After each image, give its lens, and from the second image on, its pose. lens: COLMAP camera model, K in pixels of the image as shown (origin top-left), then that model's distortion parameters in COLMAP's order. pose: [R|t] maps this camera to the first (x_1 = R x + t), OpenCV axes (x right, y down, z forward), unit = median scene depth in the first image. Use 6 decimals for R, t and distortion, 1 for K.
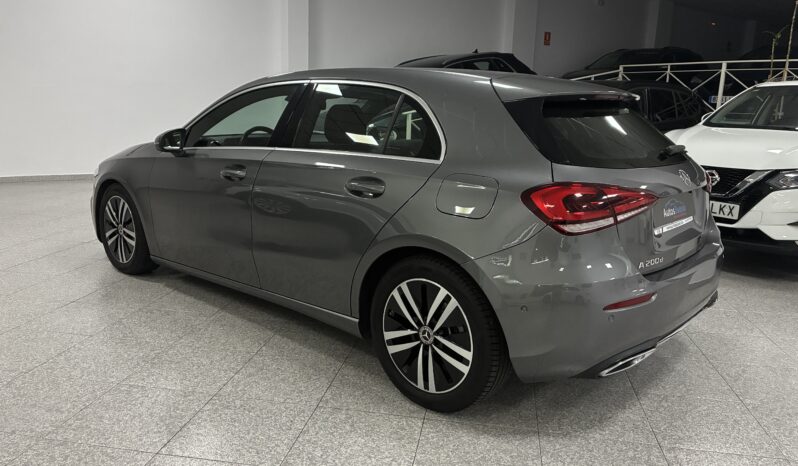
lens RADIAL K [[596.0, 0, 394.5], [0, 596.0, 235.6], [0, 0, 1]] dist [0.048417, -0.107815]
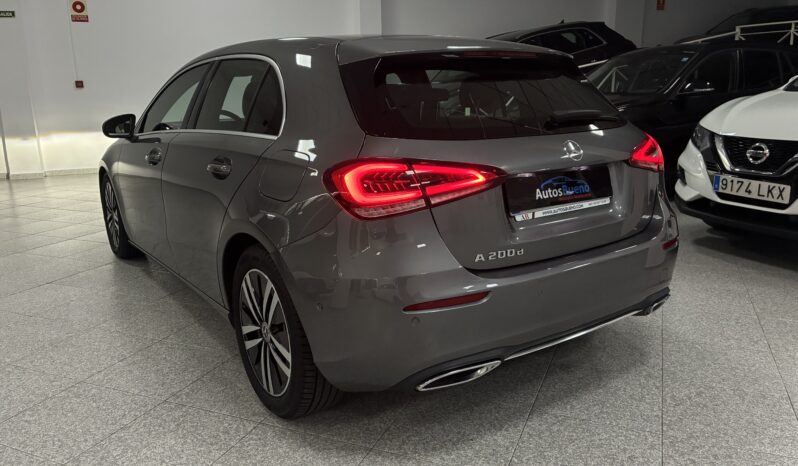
lens RADIAL K [[602.7, 0, 399.0], [0, 602.7, 233.0], [0, 0, 1]] dist [0.018057, -0.010483]
pose [[0.974460, 0.009135, -0.224374, 0.431335], [-0.005244, 0.999825, 0.017932, 0.000803], [0.224499, -0.016297, 0.974338, 0.153184]]
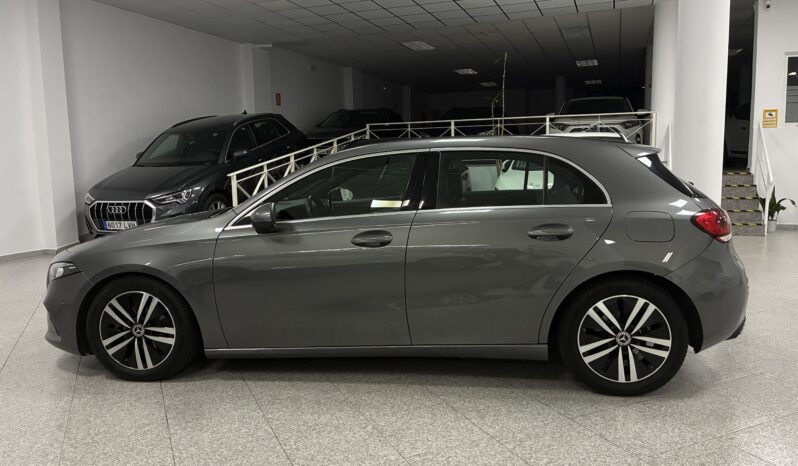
lens RADIAL K [[602.7, 0, 399.0], [0, 602.7, 233.0], [0, 0, 1]] dist [0.018057, -0.010483]
pose [[0.824597, -0.111775, 0.554568, -1.003472], [0.162877, 0.985686, -0.043517, -0.077930], [-0.541766, 0.126211, 0.831000, 0.138025]]
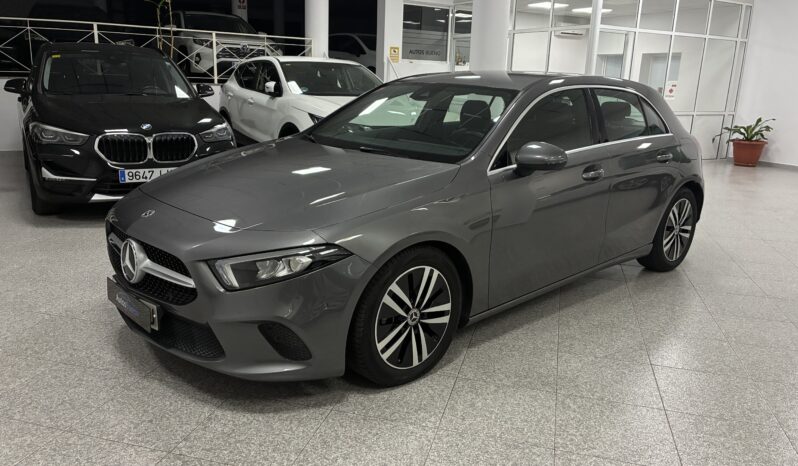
lens RADIAL K [[602.7, 0, 399.0], [0, 602.7, 233.0], [0, 0, 1]] dist [0.018057, -0.010483]
pose [[0.095517, -0.268569, 0.958513, -1.741147], [0.181707, 0.951441, 0.248480, -0.429109], [-0.978703, 0.150434, 0.139680, 1.530125]]
